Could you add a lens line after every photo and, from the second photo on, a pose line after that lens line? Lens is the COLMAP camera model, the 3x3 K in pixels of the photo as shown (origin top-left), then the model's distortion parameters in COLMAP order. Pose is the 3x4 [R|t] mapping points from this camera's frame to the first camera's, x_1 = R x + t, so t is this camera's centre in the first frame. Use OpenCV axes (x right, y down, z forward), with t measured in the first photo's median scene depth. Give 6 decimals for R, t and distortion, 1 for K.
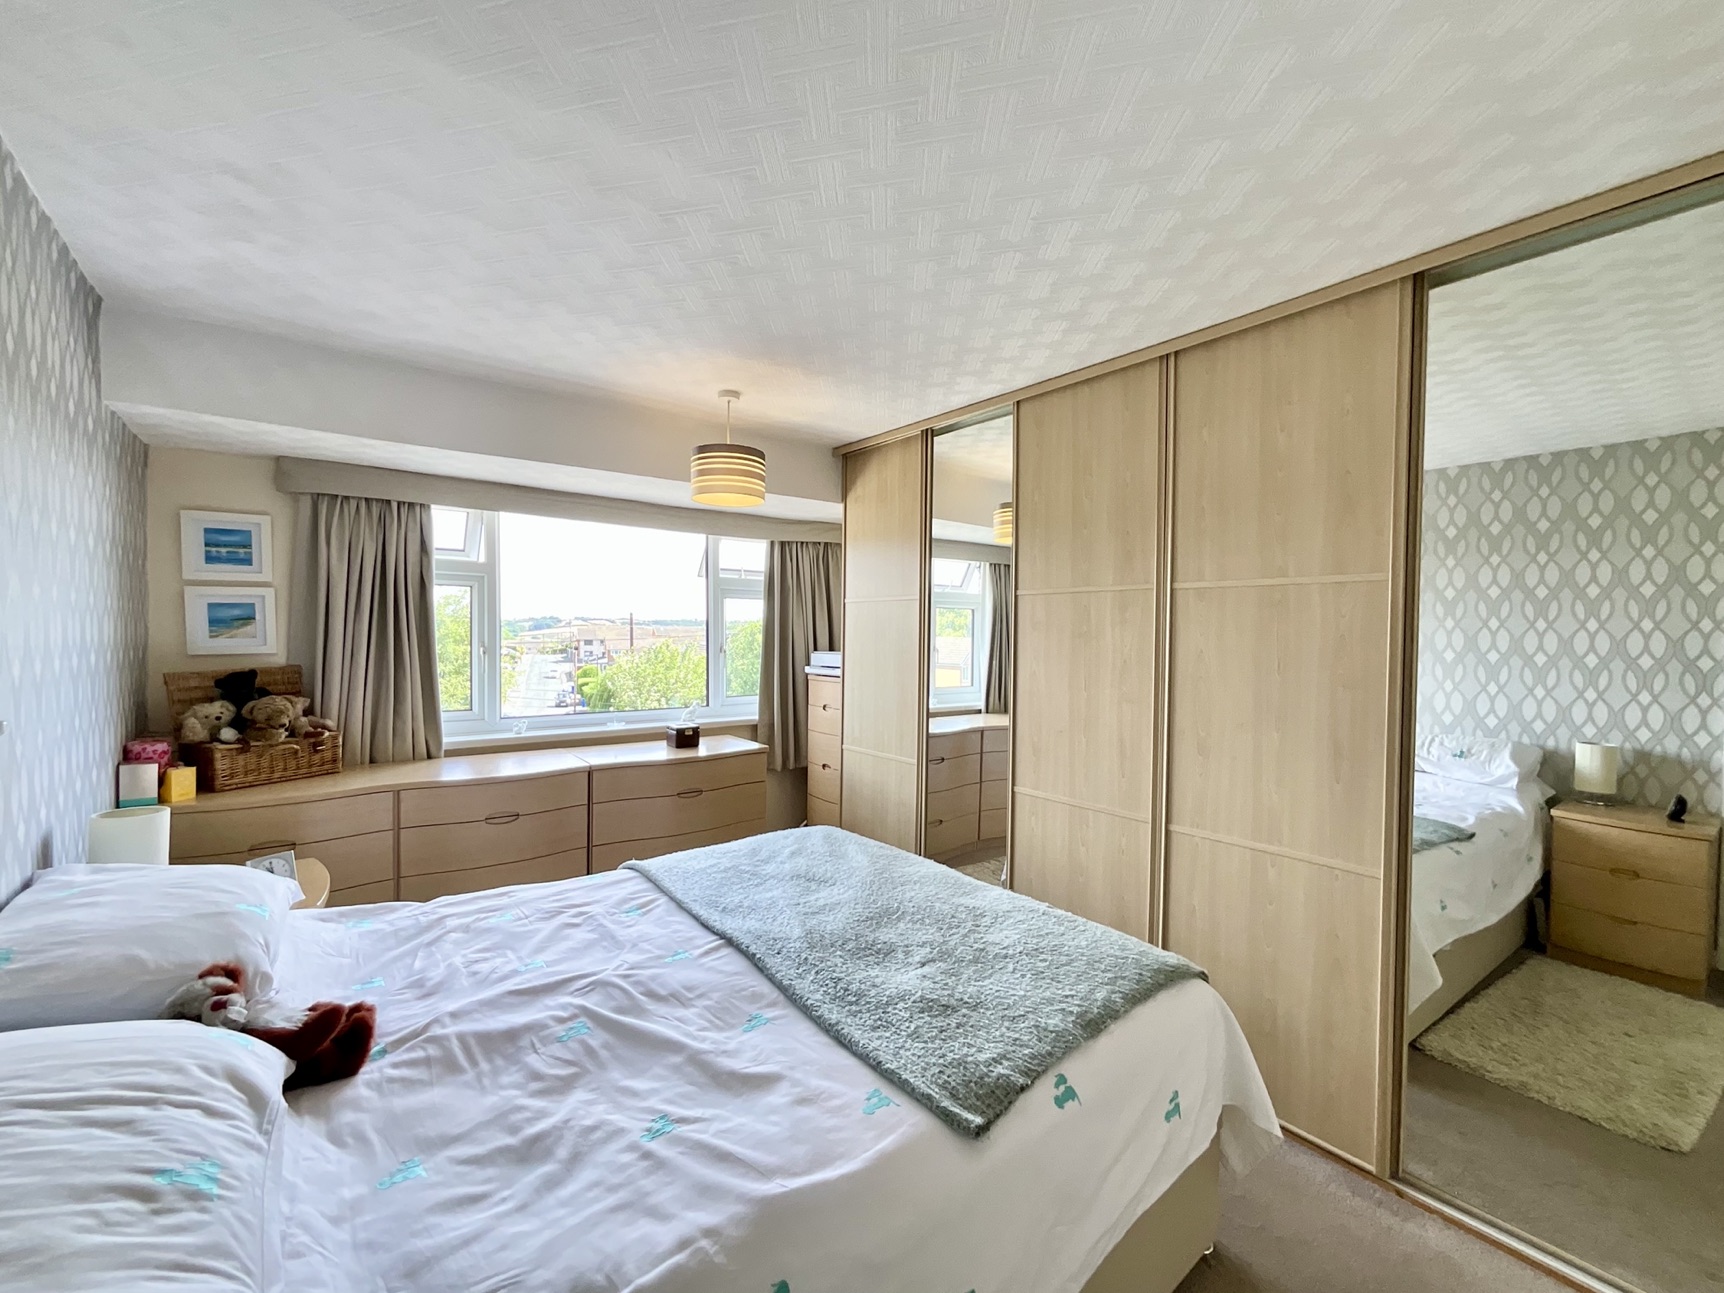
lens RADIAL K [[716.4, 0, 894.9], [0, 716.4, 650.7], [0, 0, 1]] dist [0.001191, 0.000147]
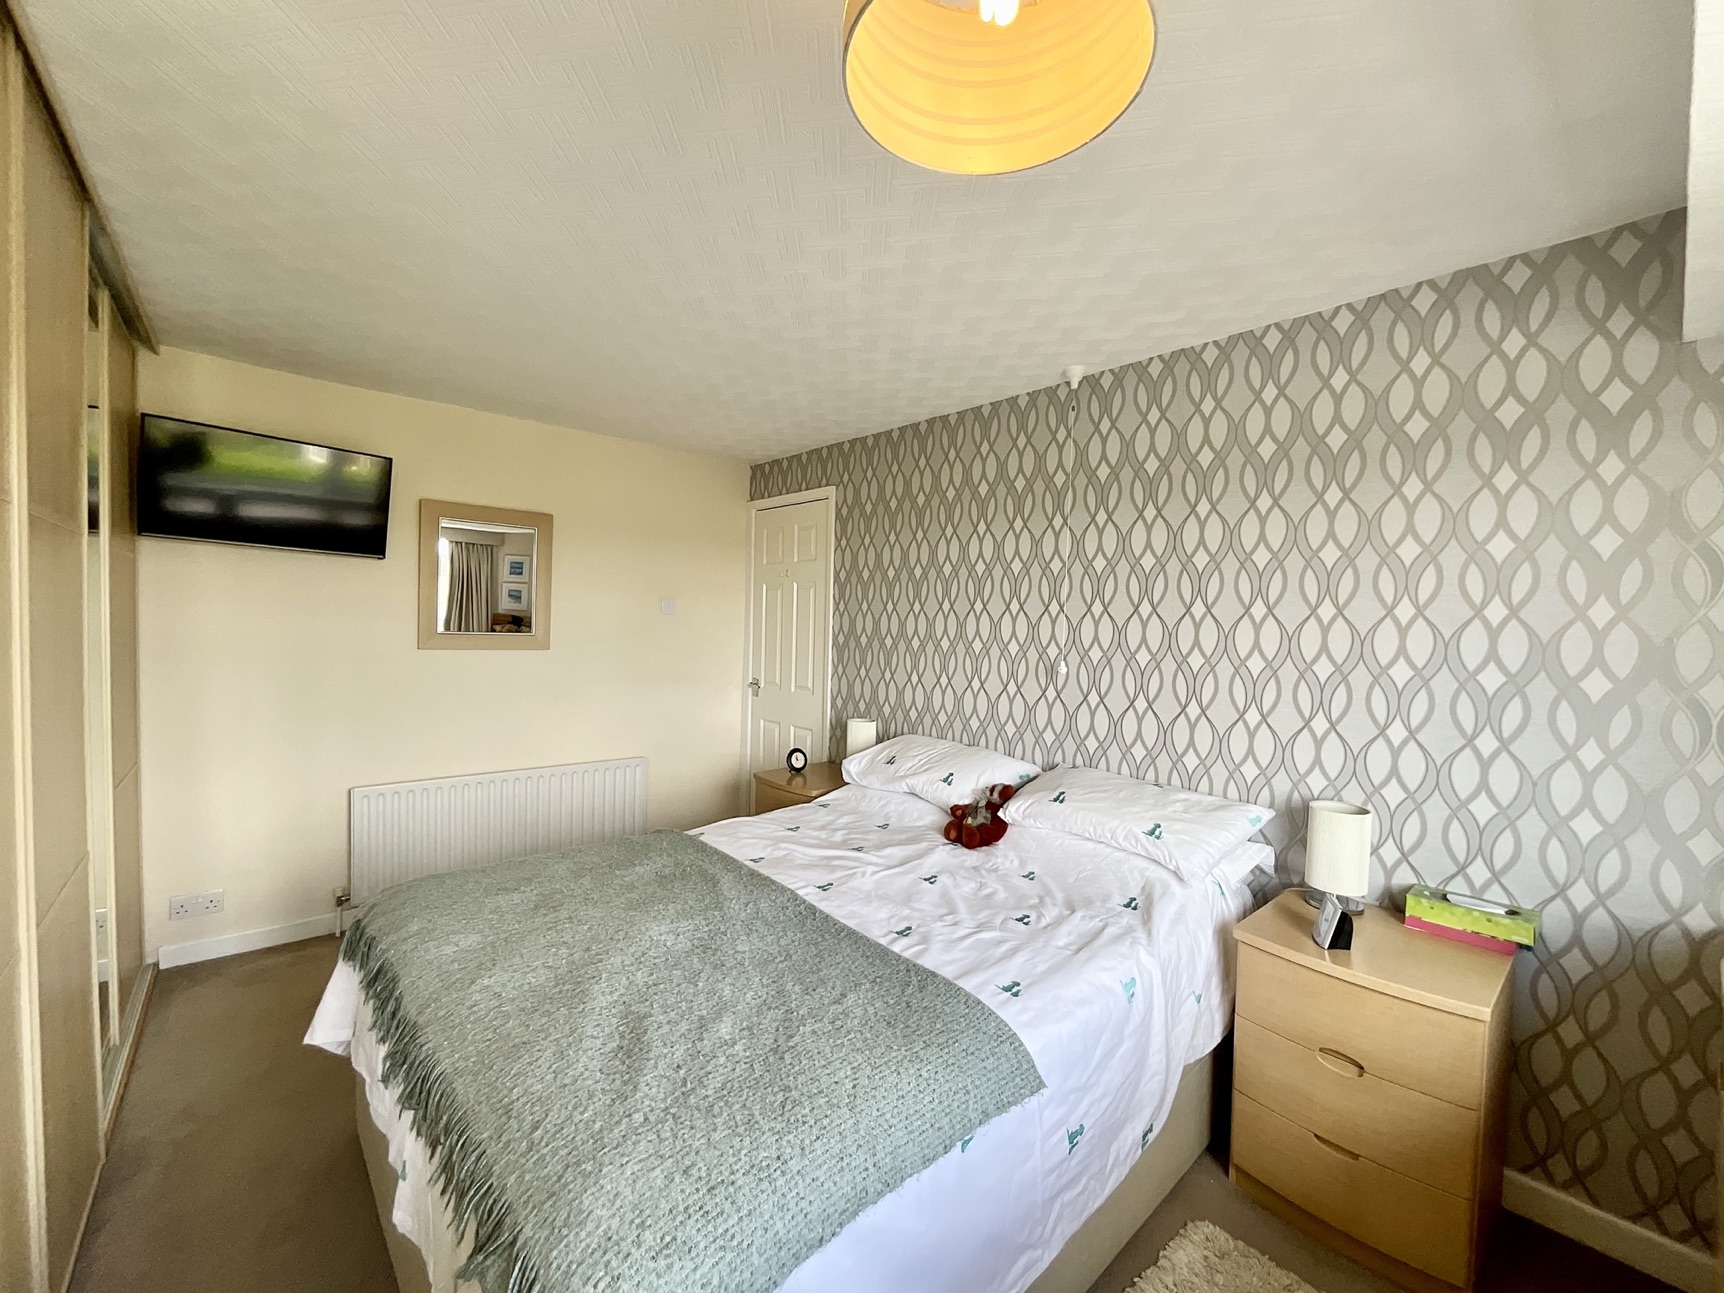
lens RADIAL K [[700.0, 0, 860.4], [0, 700.0, 648.2], [0, 0, 1]] dist [0.001641, -0.000105]
pose [[-0.999182, -0.038411, -0.012675, -0.281910], [-0.039269, 0.996311, 0.076311, -0.064115], [0.009697, 0.076746, -0.997004, 1.849565]]
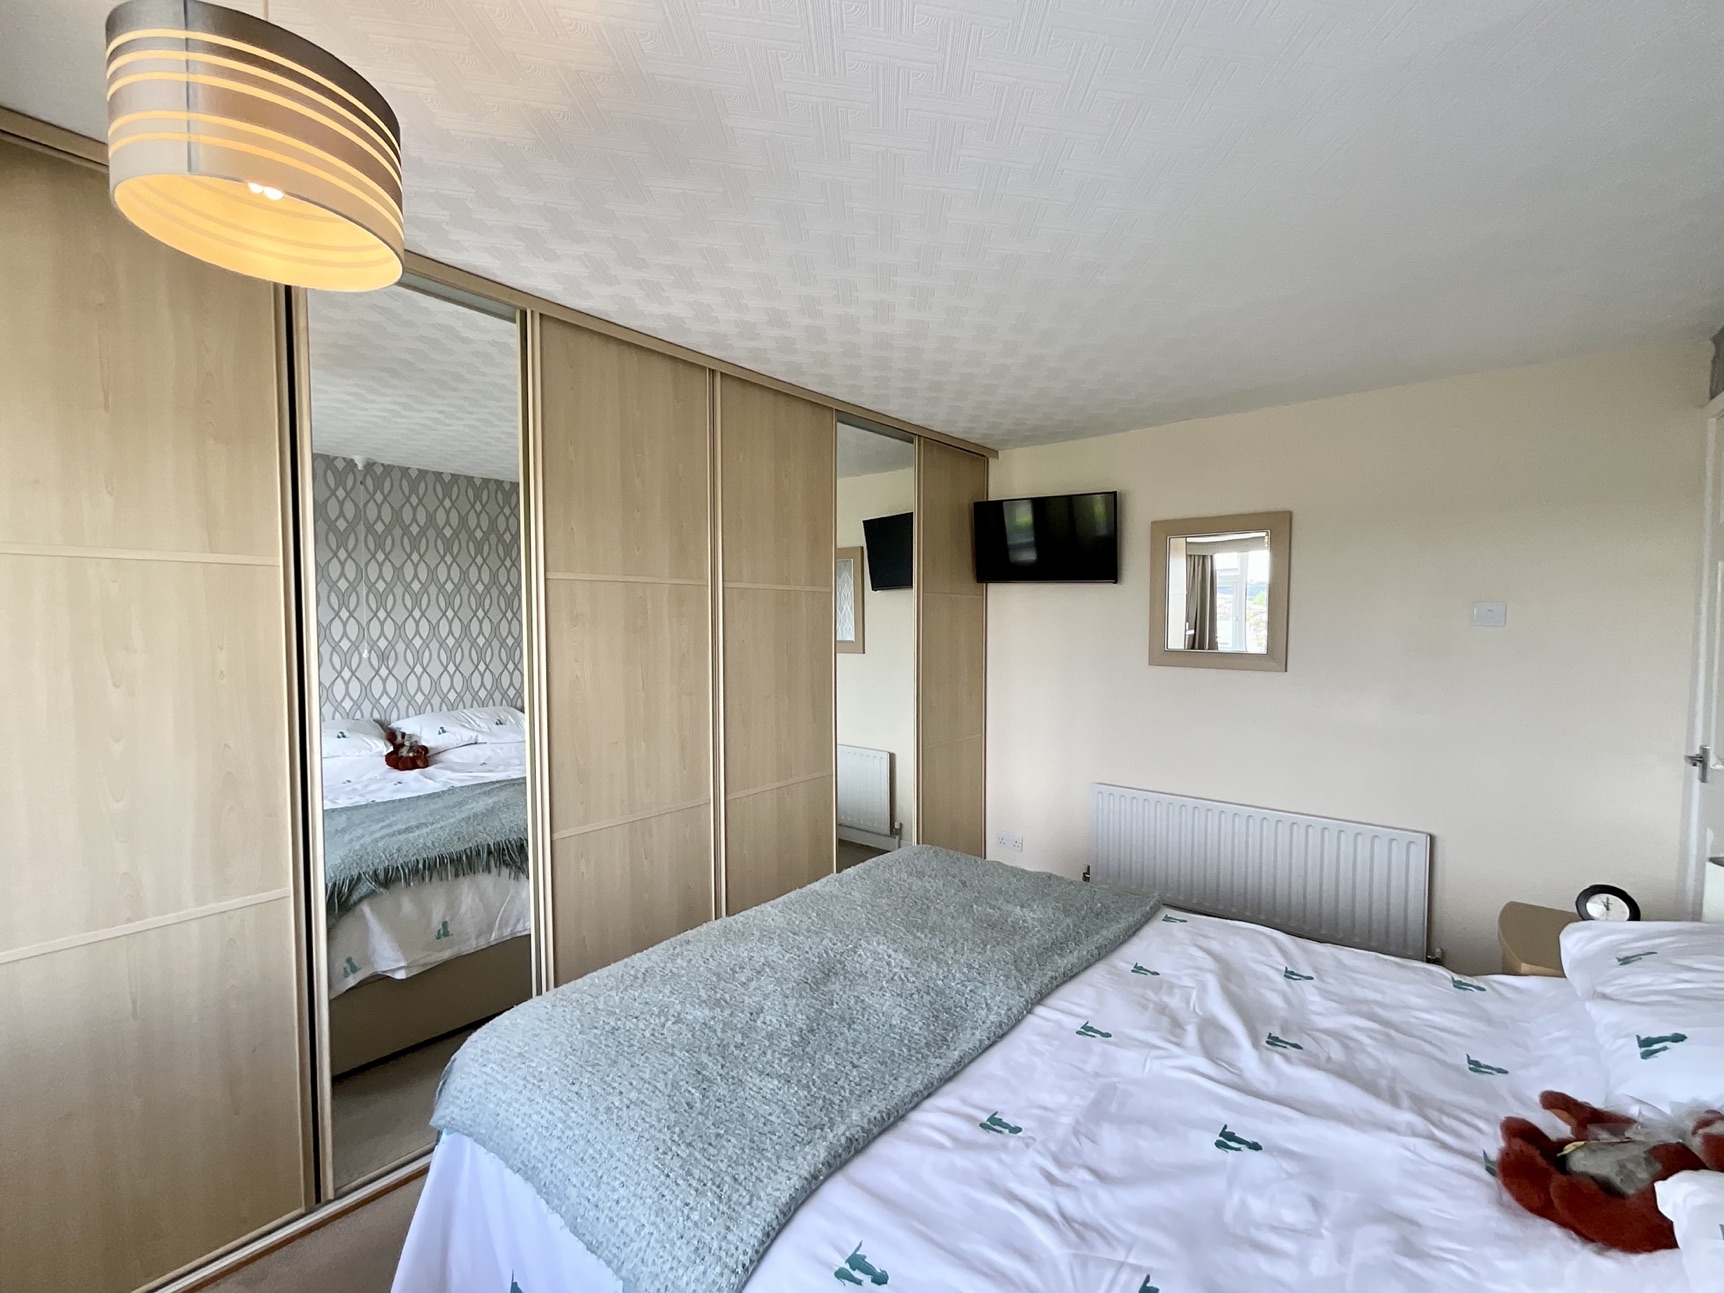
lens RADIAL K [[710.4, 0, 846.1], [0, 710.4, 644.7], [0, 0, 1]] dist [-0.002782, -0.000567]
pose [[-0.158899, -0.043285, 0.986346, -0.883636], [0.029002, 0.998403, 0.048486, -0.051760], [-0.986869, 0.036310, -0.157390, 1.185134]]
